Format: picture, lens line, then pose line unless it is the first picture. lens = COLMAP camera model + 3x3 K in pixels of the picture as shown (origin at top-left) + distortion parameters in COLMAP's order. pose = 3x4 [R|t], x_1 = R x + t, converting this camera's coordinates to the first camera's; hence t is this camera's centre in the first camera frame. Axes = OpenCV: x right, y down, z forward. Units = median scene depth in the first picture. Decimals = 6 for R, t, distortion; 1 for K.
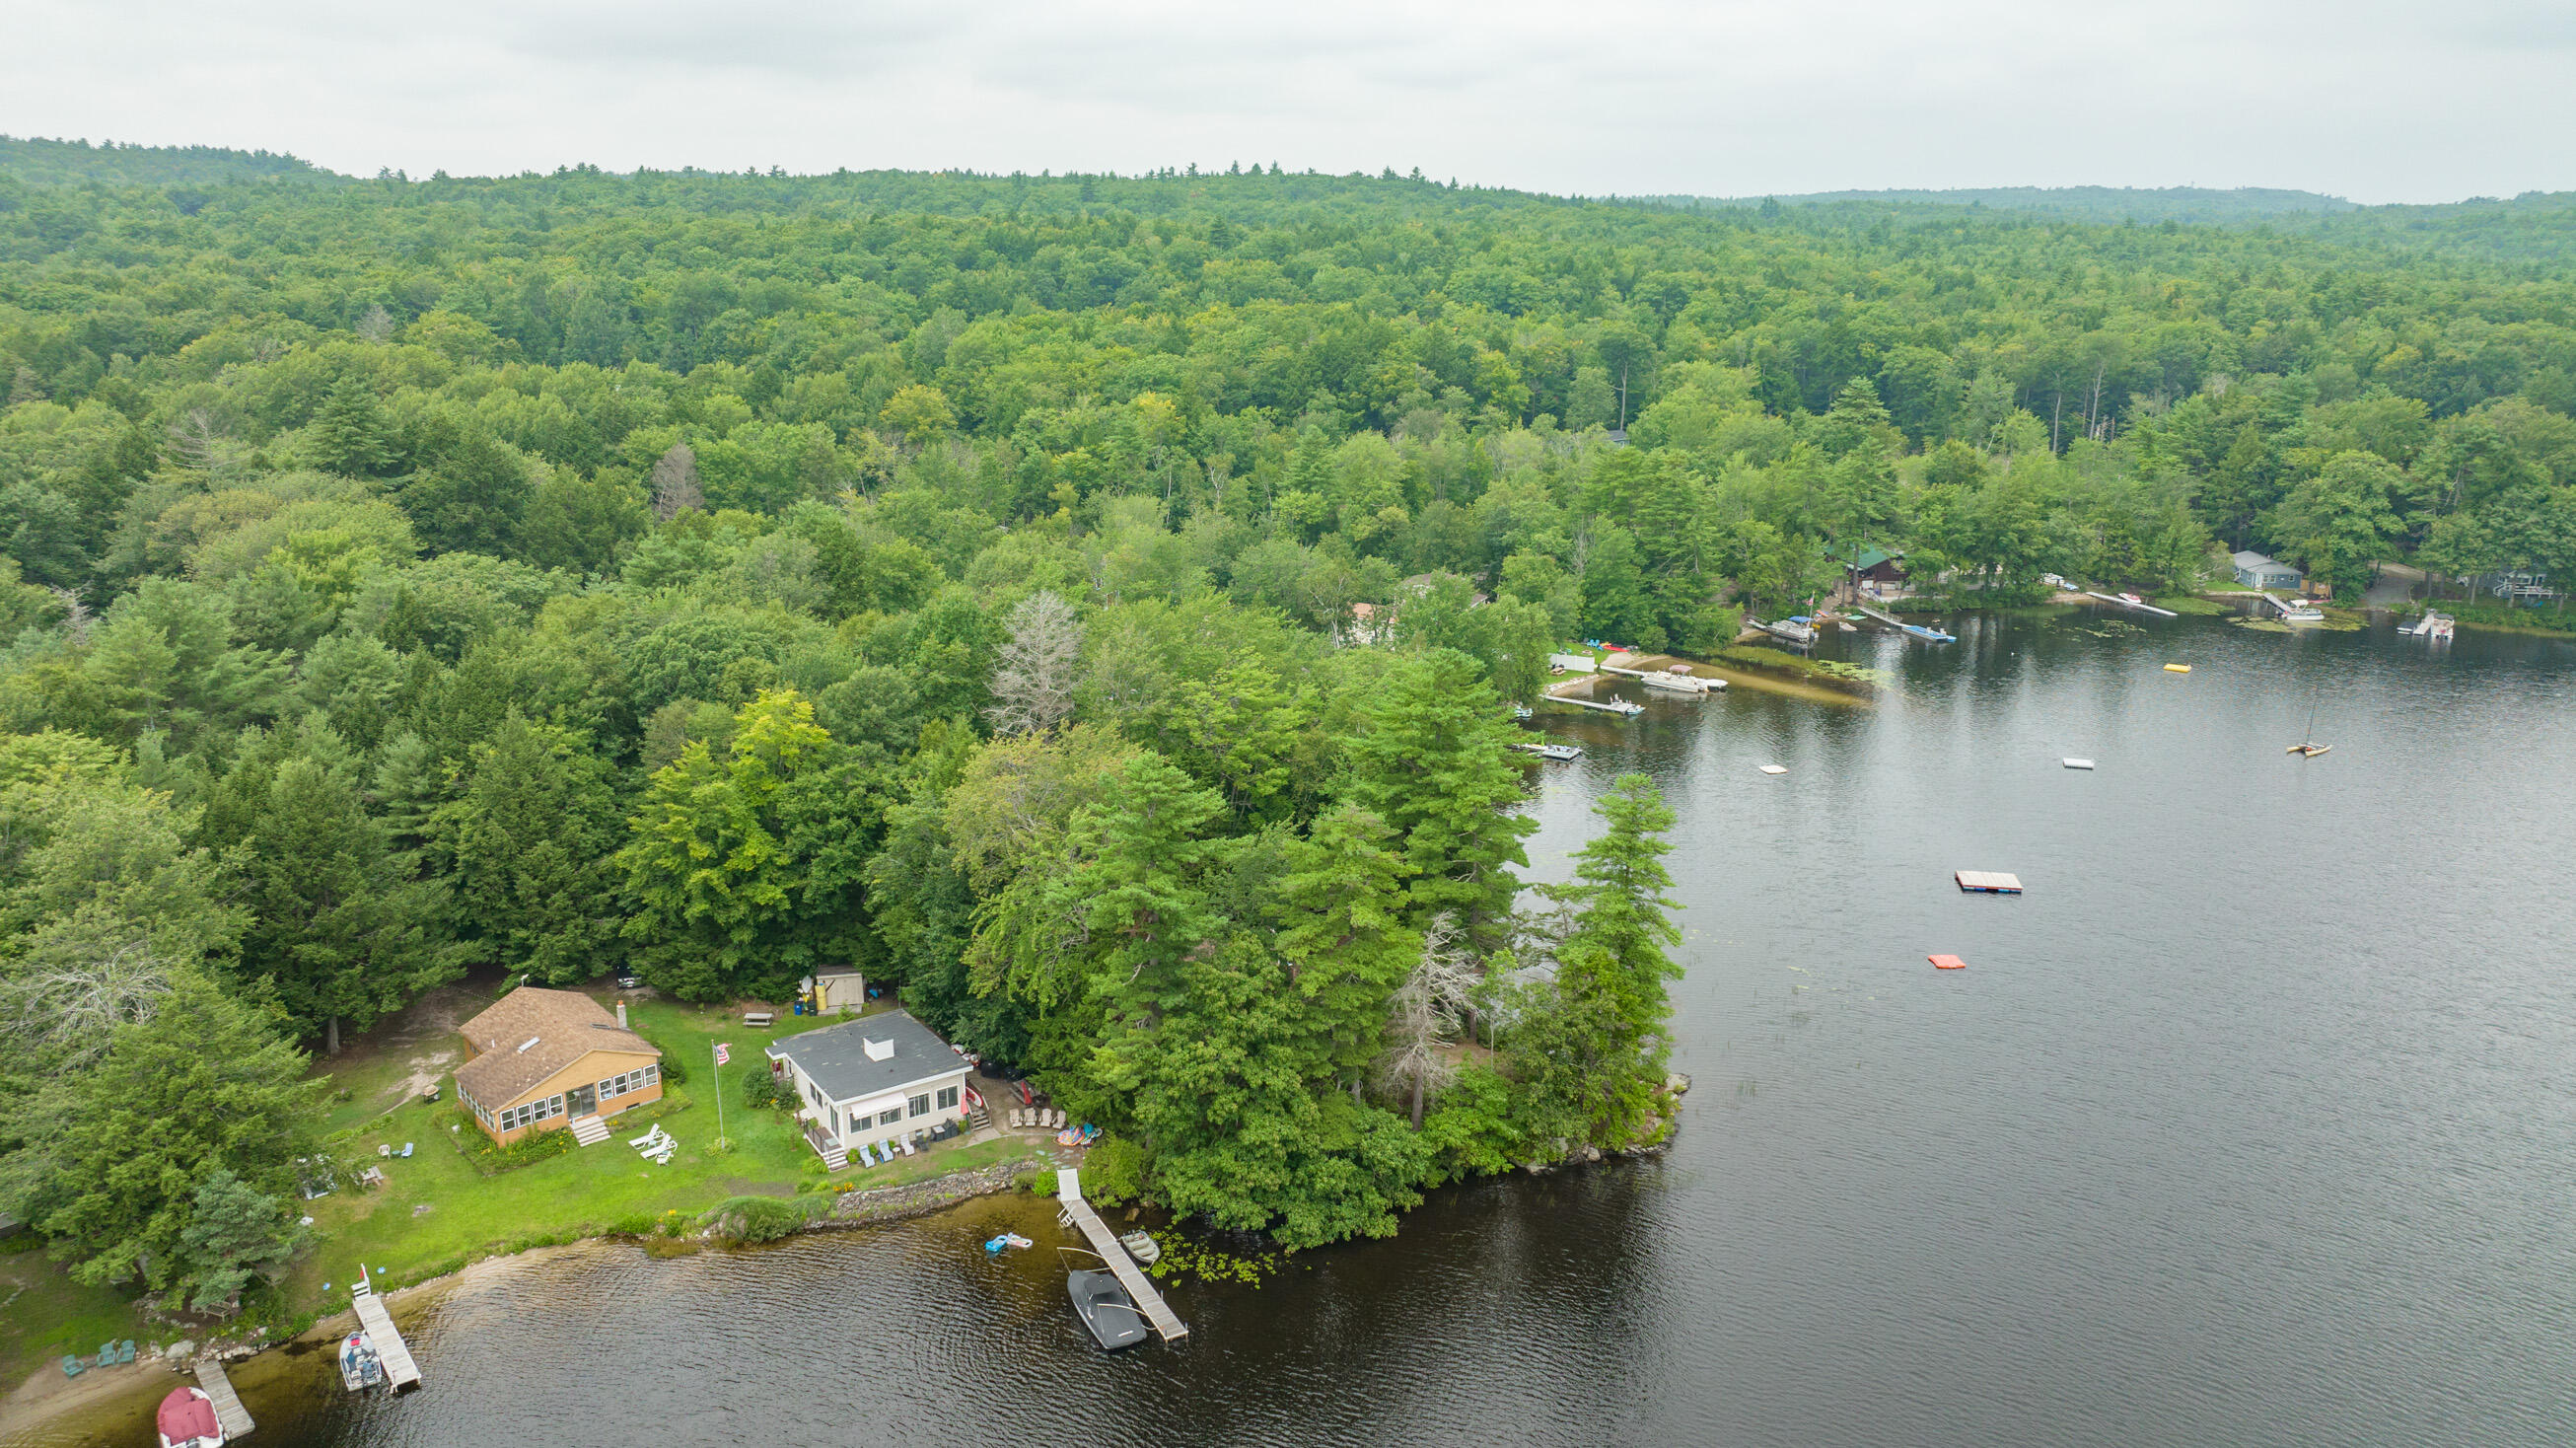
lens RADIAL K [[1834.3, 0, 1300.1], [0, 1834.3, 684.4], [0, 0, 1]] dist [-0.031765, 0.029659]
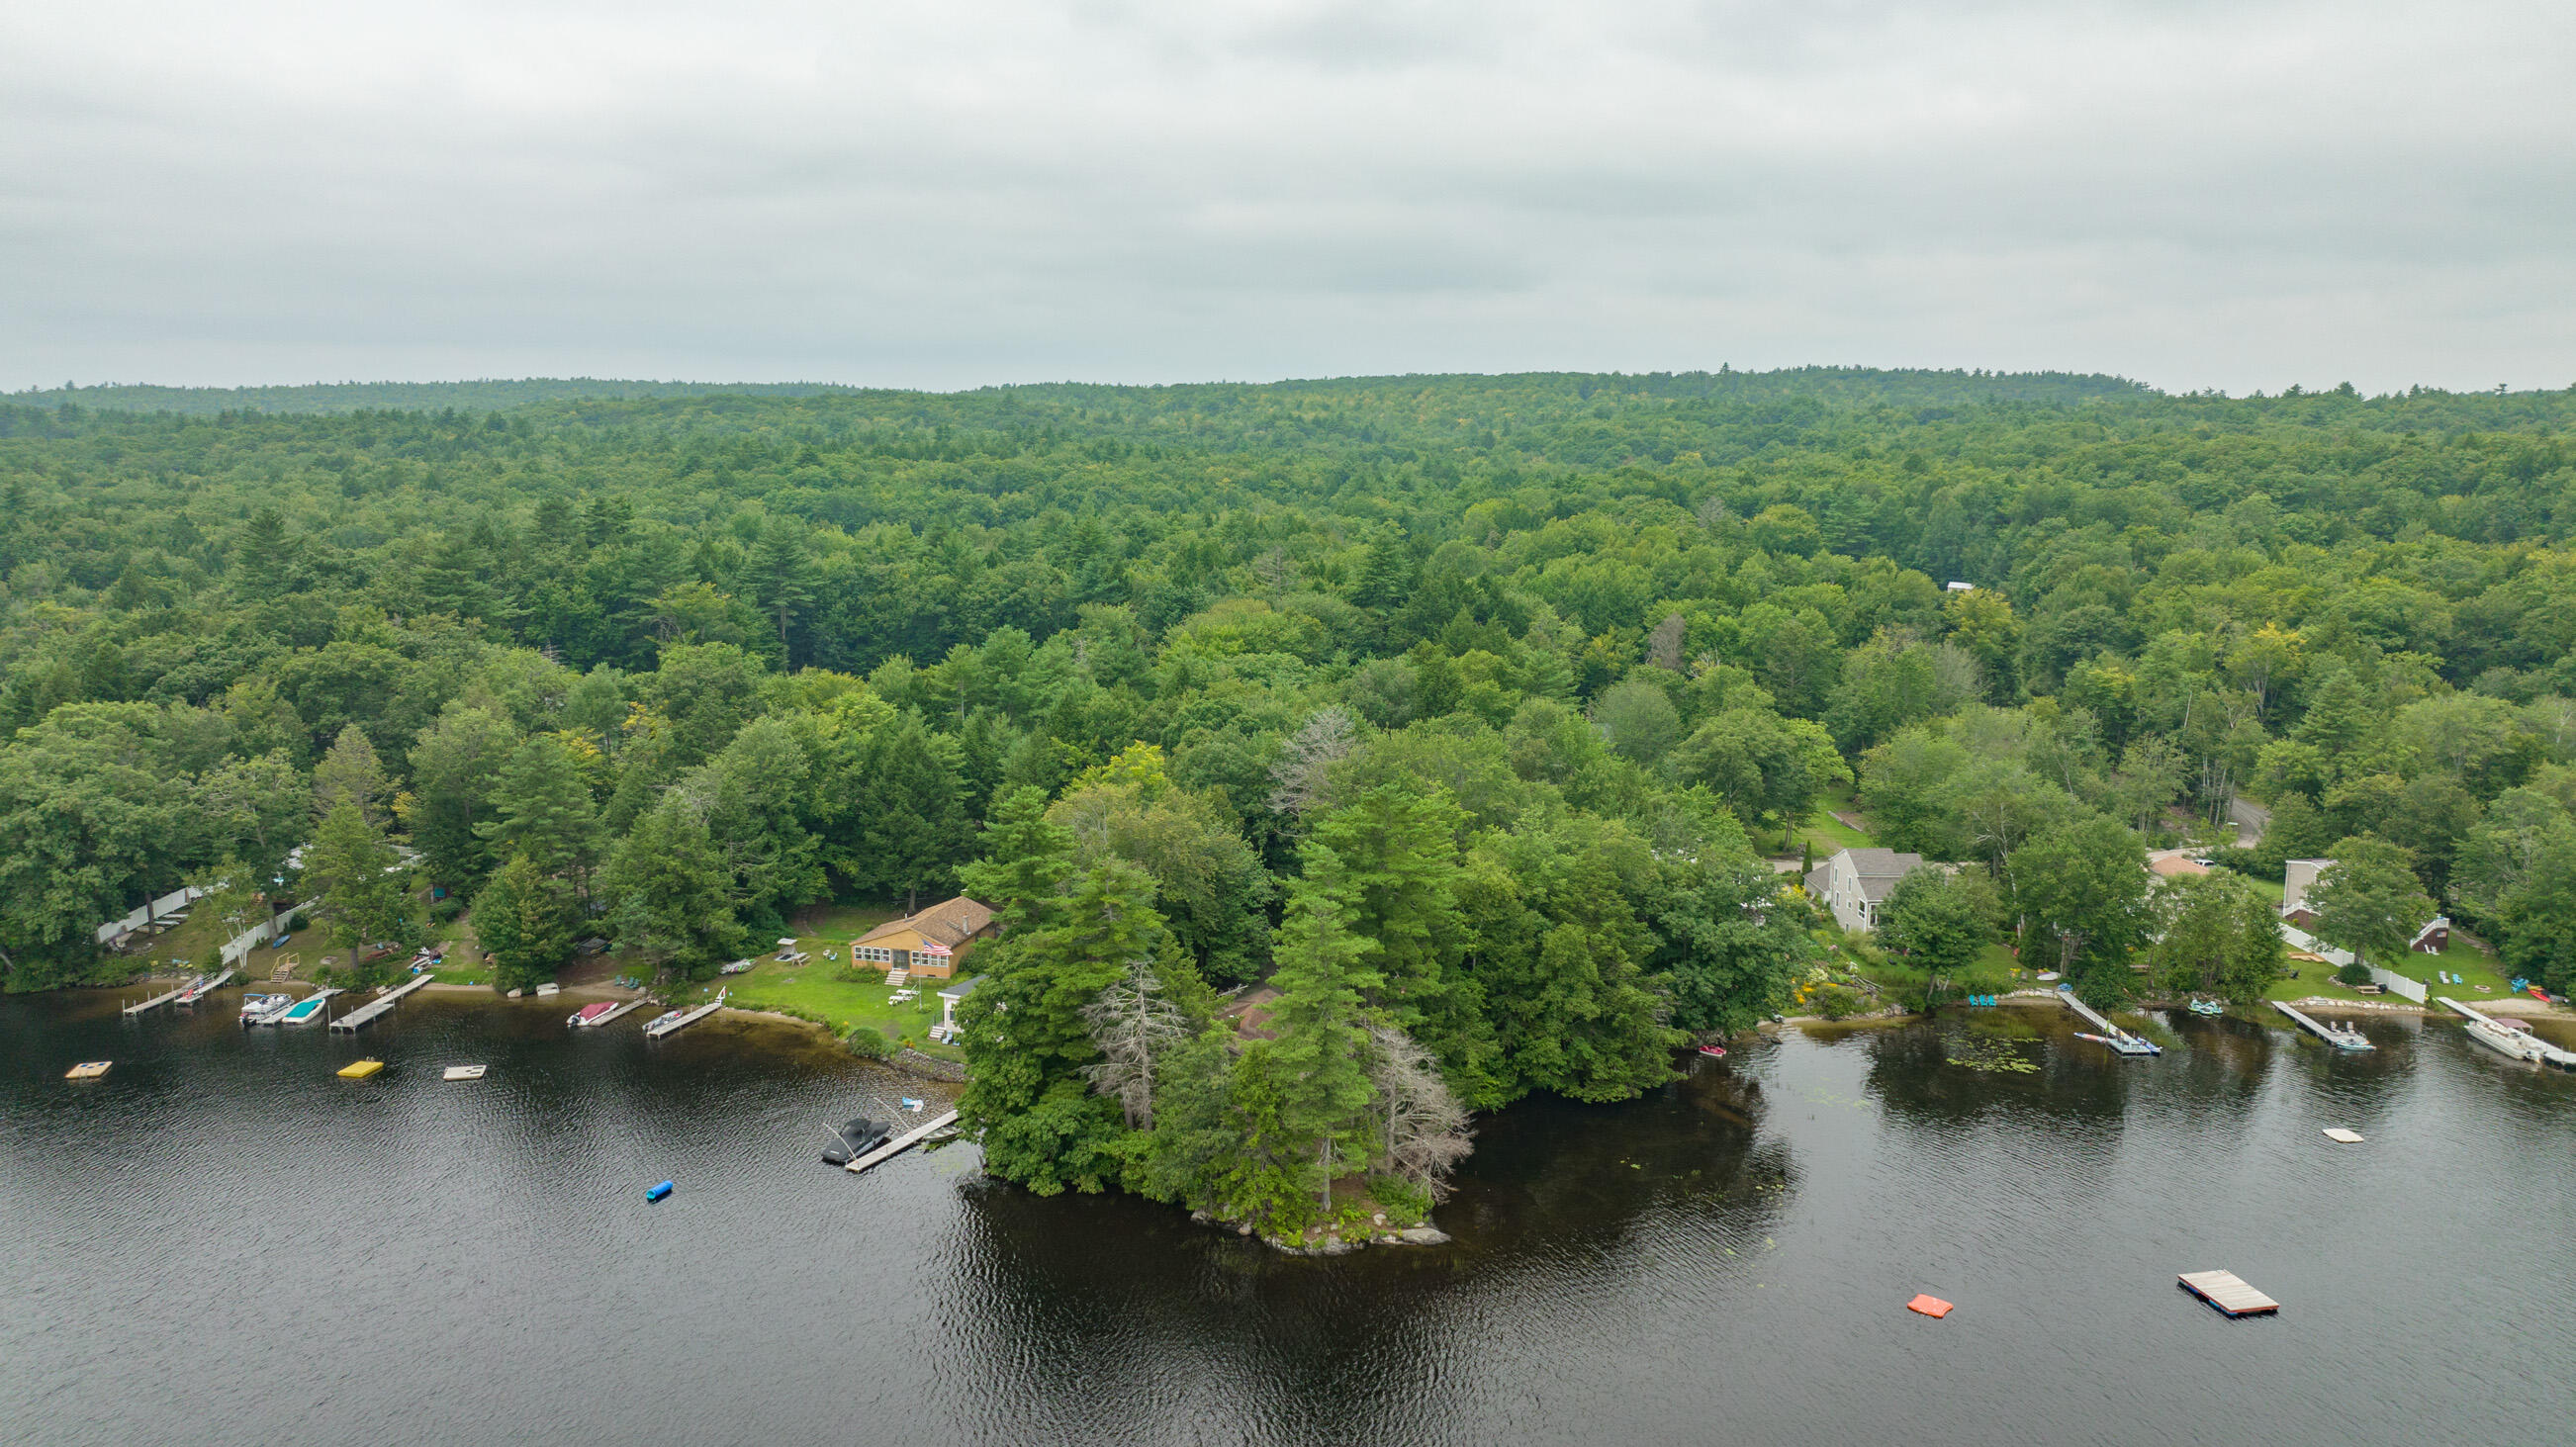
lens RADIAL K [[1834.0, 0, 1275.7], [0, 1834.0, 719.7], [0, 0, 1]] dist [-0.031765, 0.029659]
pose [[0.548048, 0.134204, -0.825610, 0.883701], [-0.215181, 0.976445, 0.015884, -0.055383], [0.808295, 0.168950, 0.564017, 0.288596]]
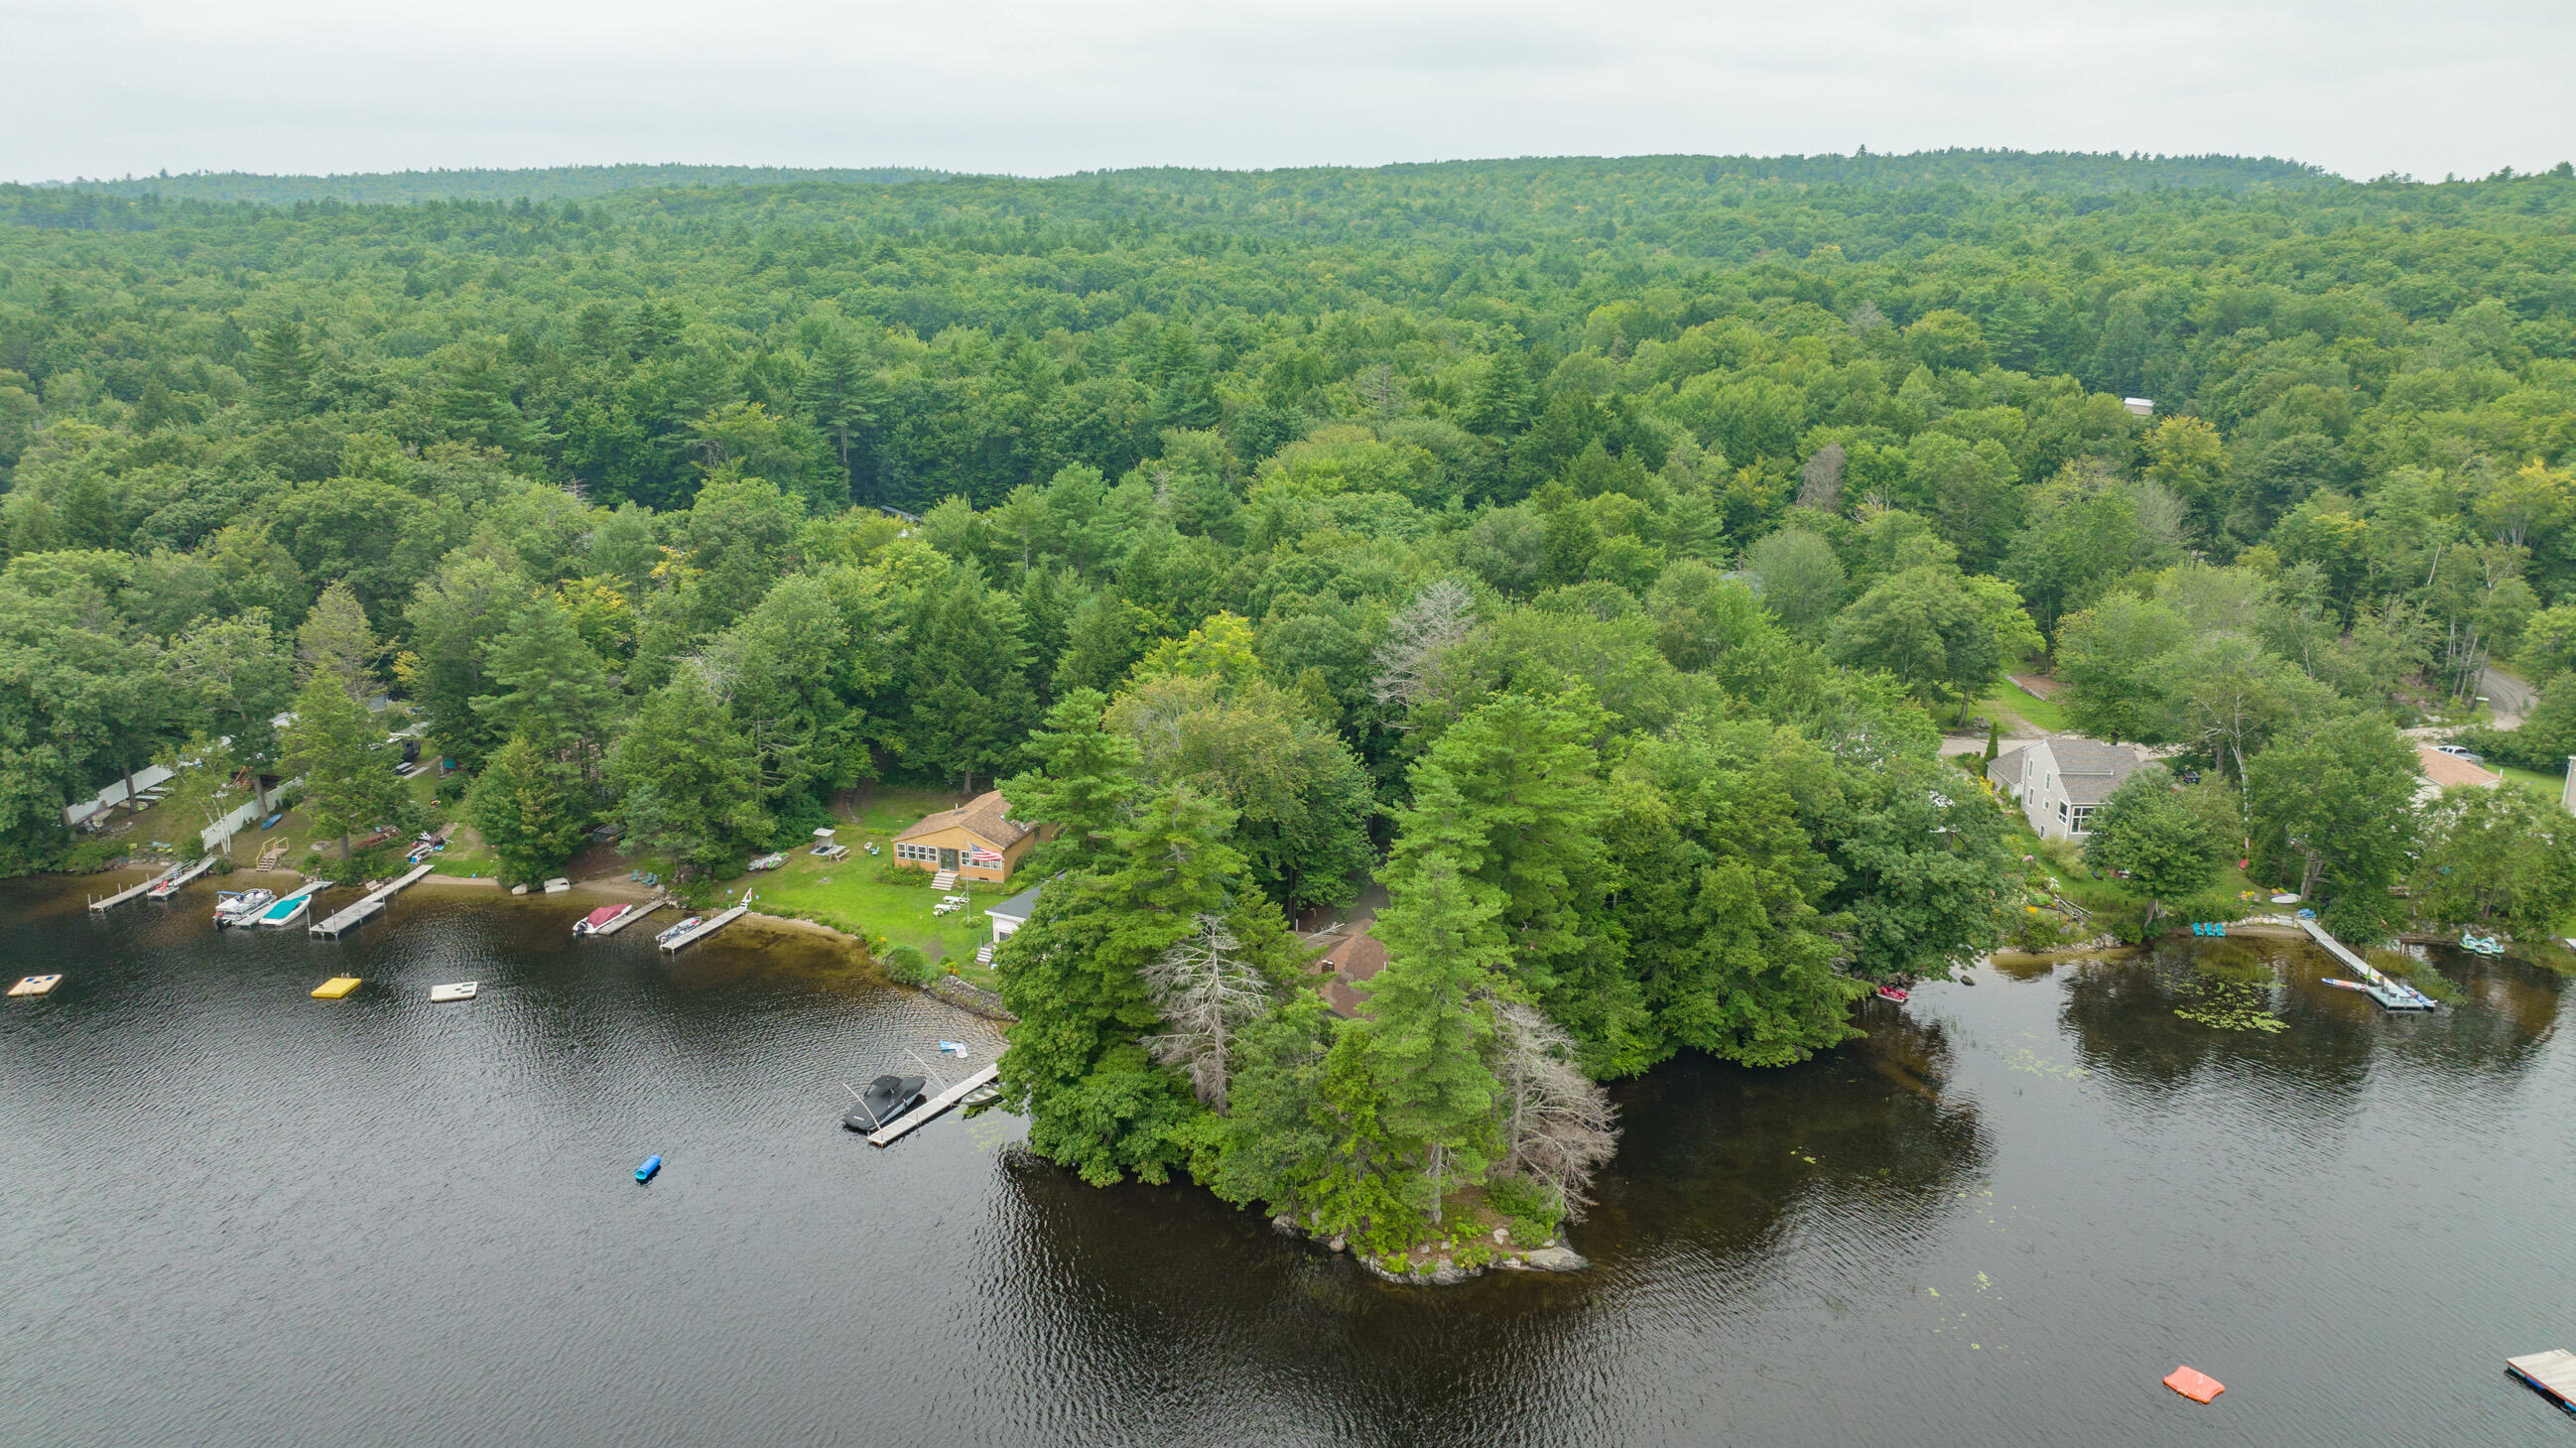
lens RADIAL K [[1834.3, 0, 1275.3], [0, 1834.3, 738.9], [0, 0, 1]] dist [-0.031765, 0.029659]
pose [[0.500515, 0.240945, -0.831523, 0.716284], [-0.221462, 0.964166, 0.146077, -0.095656], [0.836923, 0.111037, 0.535939, 0.387656]]
